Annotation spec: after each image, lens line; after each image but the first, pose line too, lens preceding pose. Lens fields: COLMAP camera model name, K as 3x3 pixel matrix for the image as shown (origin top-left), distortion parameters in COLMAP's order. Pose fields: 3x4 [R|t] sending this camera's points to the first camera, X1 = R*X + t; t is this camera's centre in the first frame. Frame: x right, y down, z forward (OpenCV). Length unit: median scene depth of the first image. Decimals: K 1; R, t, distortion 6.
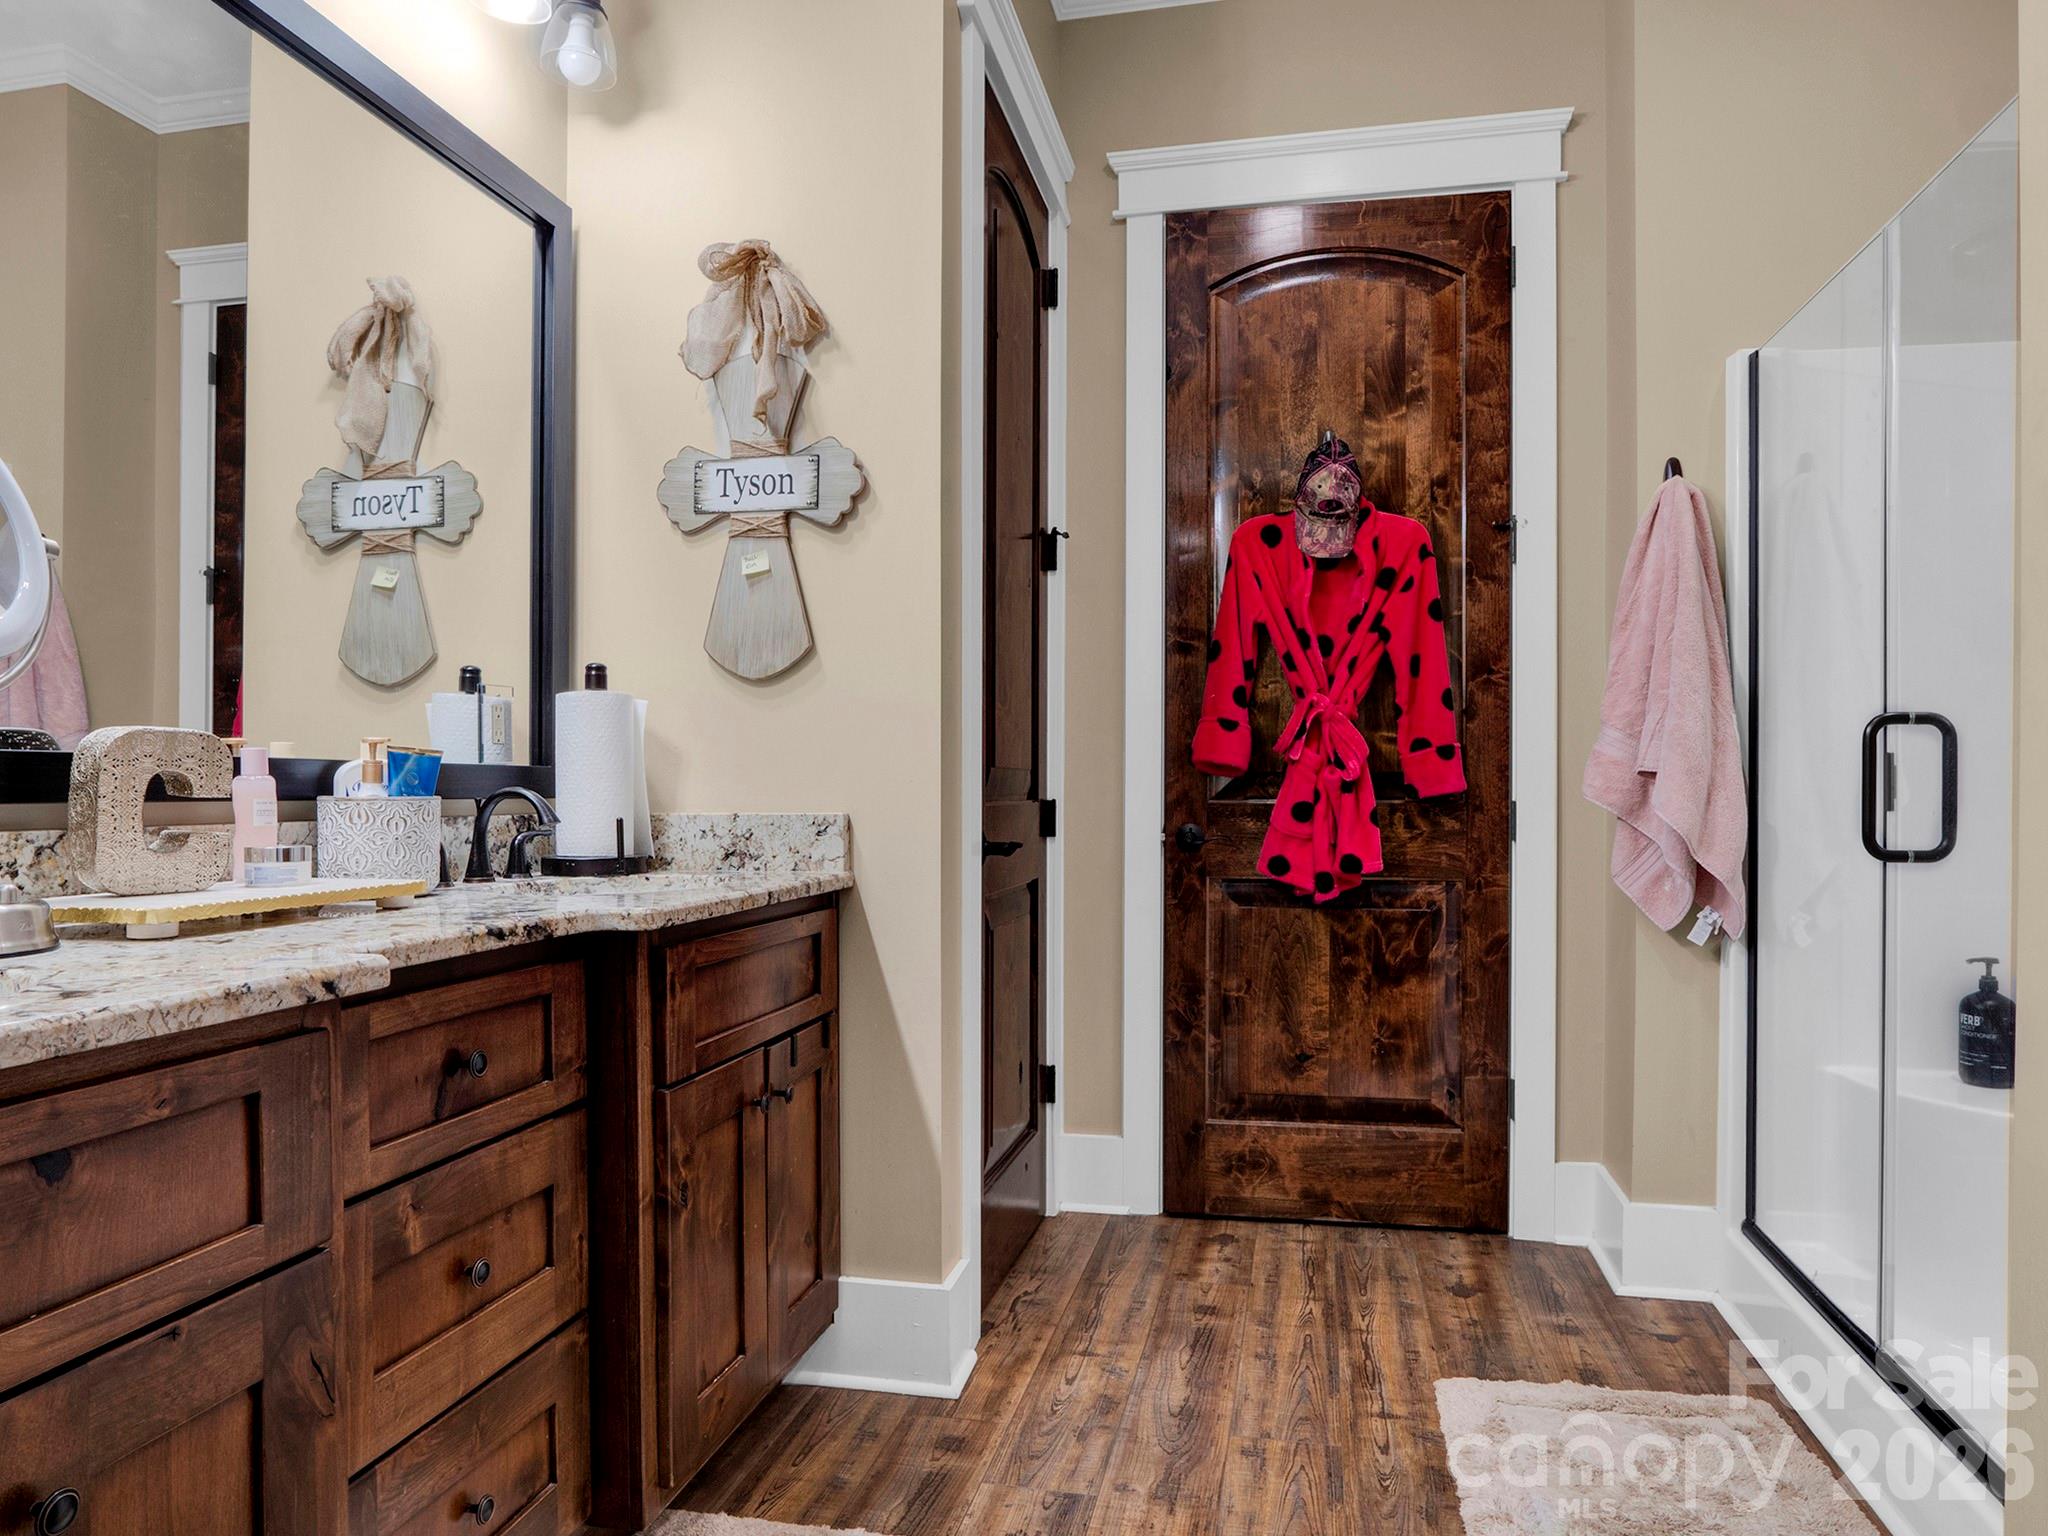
lens RADIAL K [[1320.8, 0, 1017.6], [0, 1320.8, 776.9], [0, 0, 1]] dist [-0.015415, 0.005734]
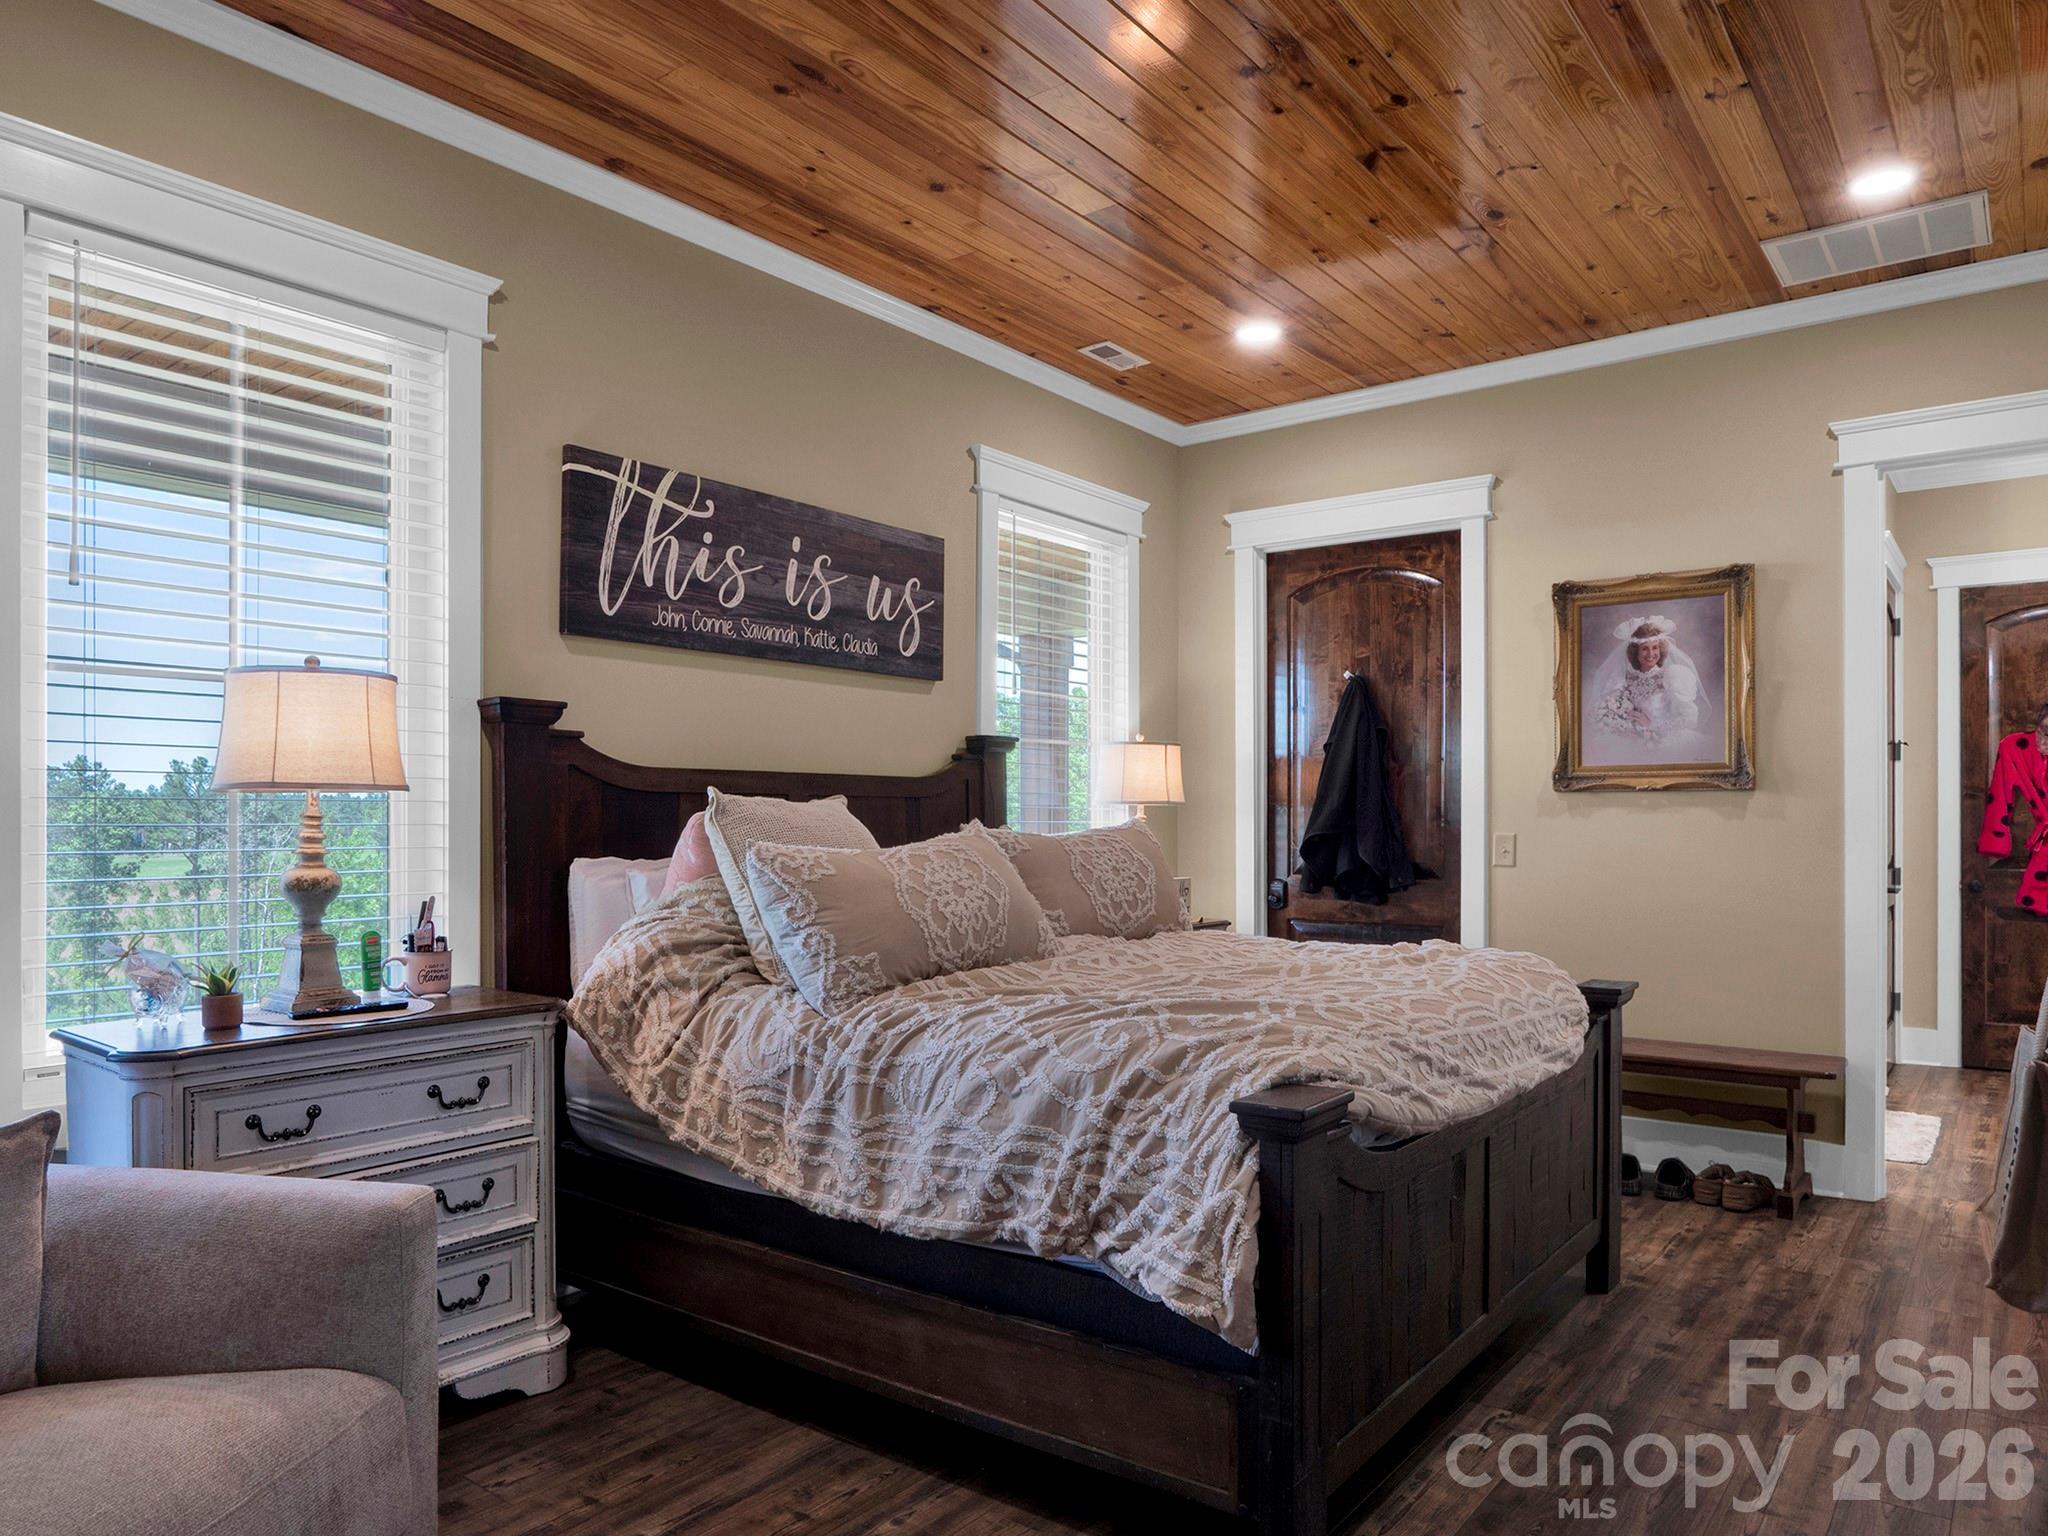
lens RADIAL K [[1320.8, 0, 1040.7], [0, 1320.8, 783.2], [0, 0, 1]] dist [-0.015415, 0.005734]
pose [[0.905543, -0.002492, -0.424248, -0.329205], [-0.000180, 0.999980, -0.006259, -0.105029], [0.424255, 0.005745, 0.905524, -1.516234]]
